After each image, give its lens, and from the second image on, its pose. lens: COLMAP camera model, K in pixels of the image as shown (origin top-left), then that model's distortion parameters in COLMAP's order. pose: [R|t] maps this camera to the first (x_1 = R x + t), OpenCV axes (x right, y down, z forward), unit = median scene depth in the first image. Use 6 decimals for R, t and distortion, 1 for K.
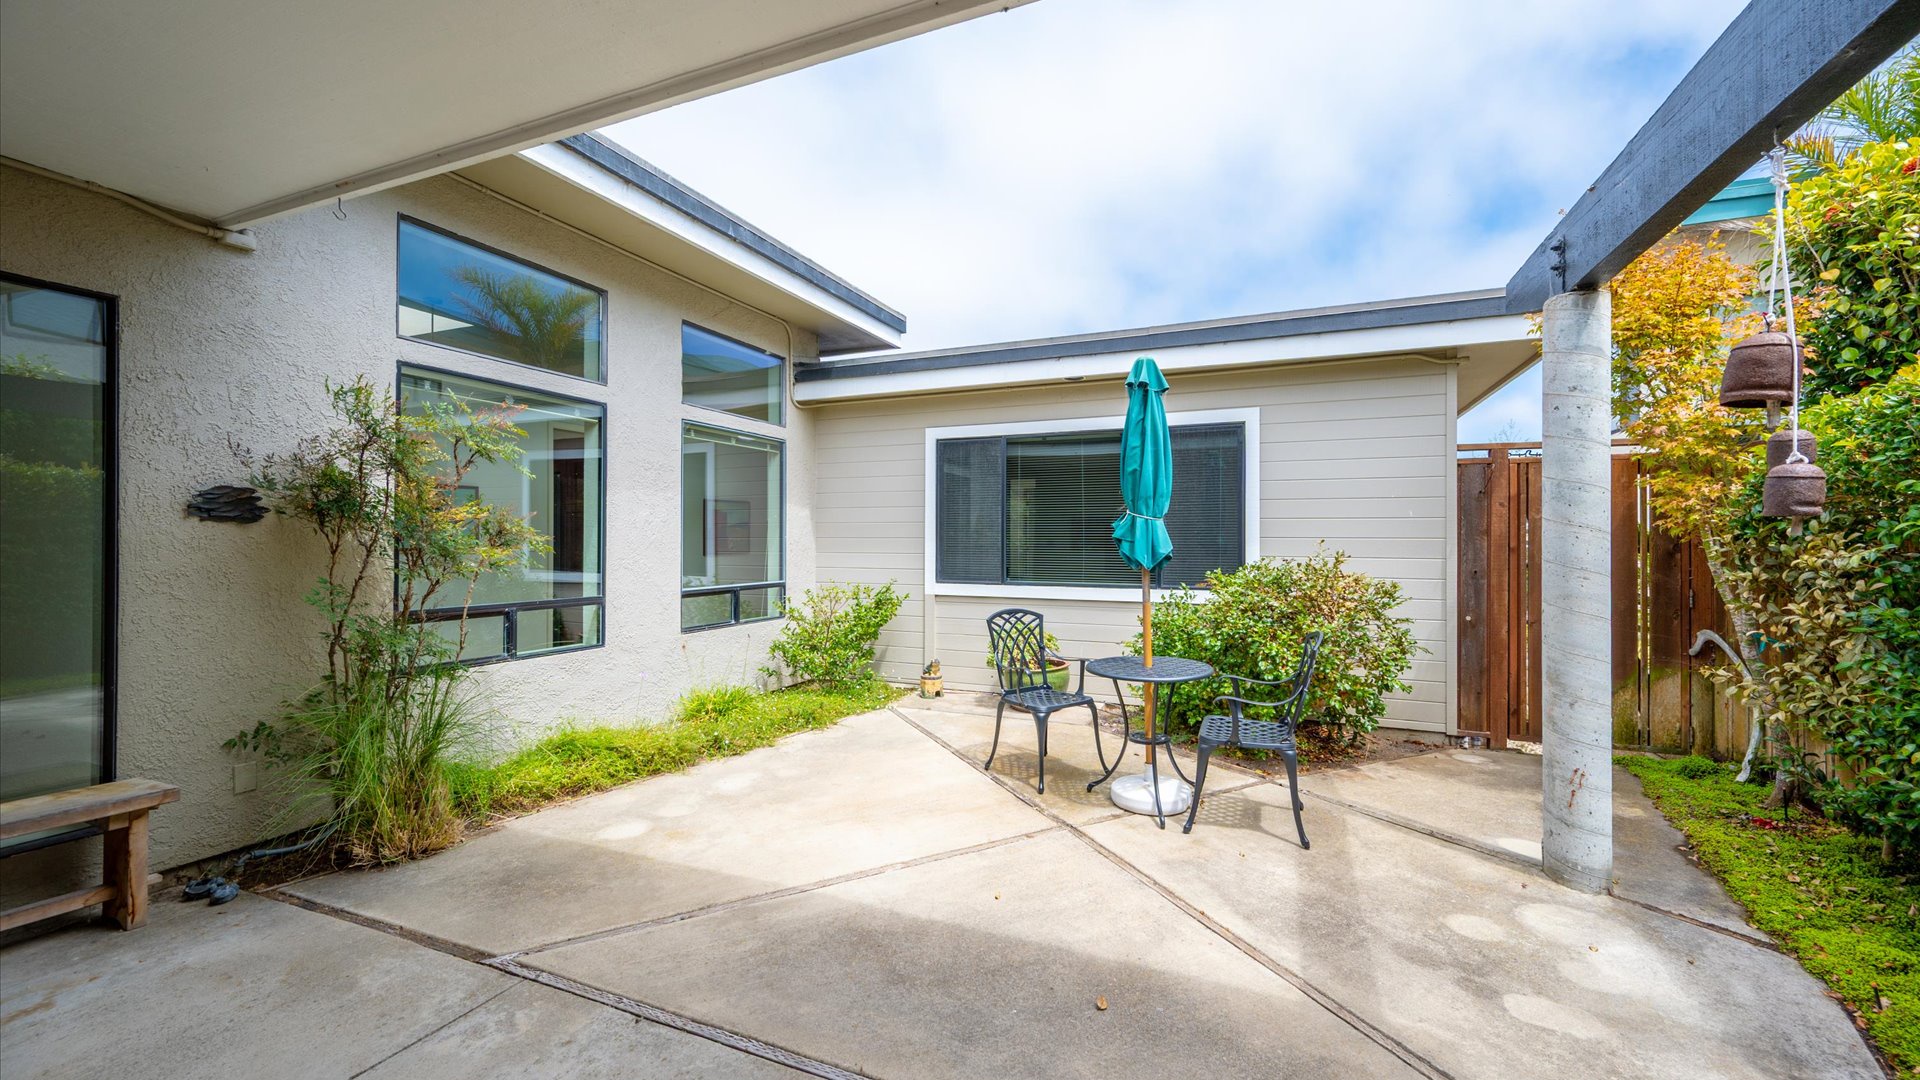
lens RADIAL K [[745.2, 0, 961.6], [0, 745.2, 535.6], [0, 0, 1]] dist [-0.006637, 0.000810]
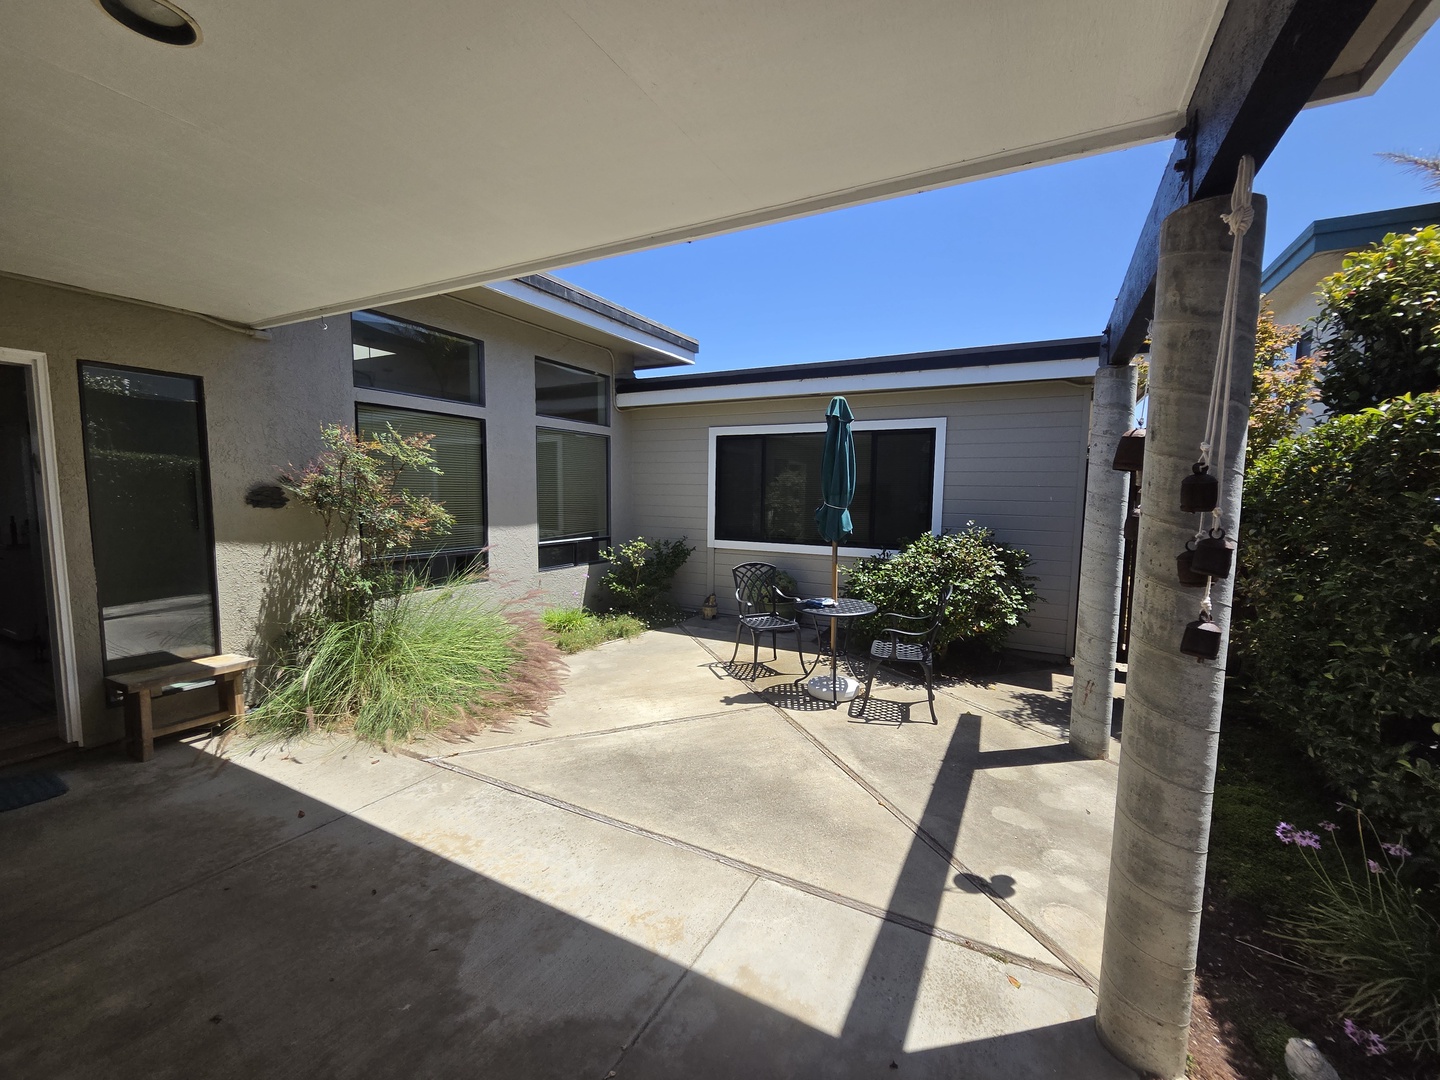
lens RADIAL K [[599.4, 0, 720.3], [0, 599.4, 546.8], [0, 0, 1]] dist [-0.010222, -0.000335]
pose [[0.996342, 0.020660, -0.082916, 0.106056], [-0.012180, 0.994762, 0.101493, -0.056794], [0.084579, -0.100112, 0.991375, -0.188095]]
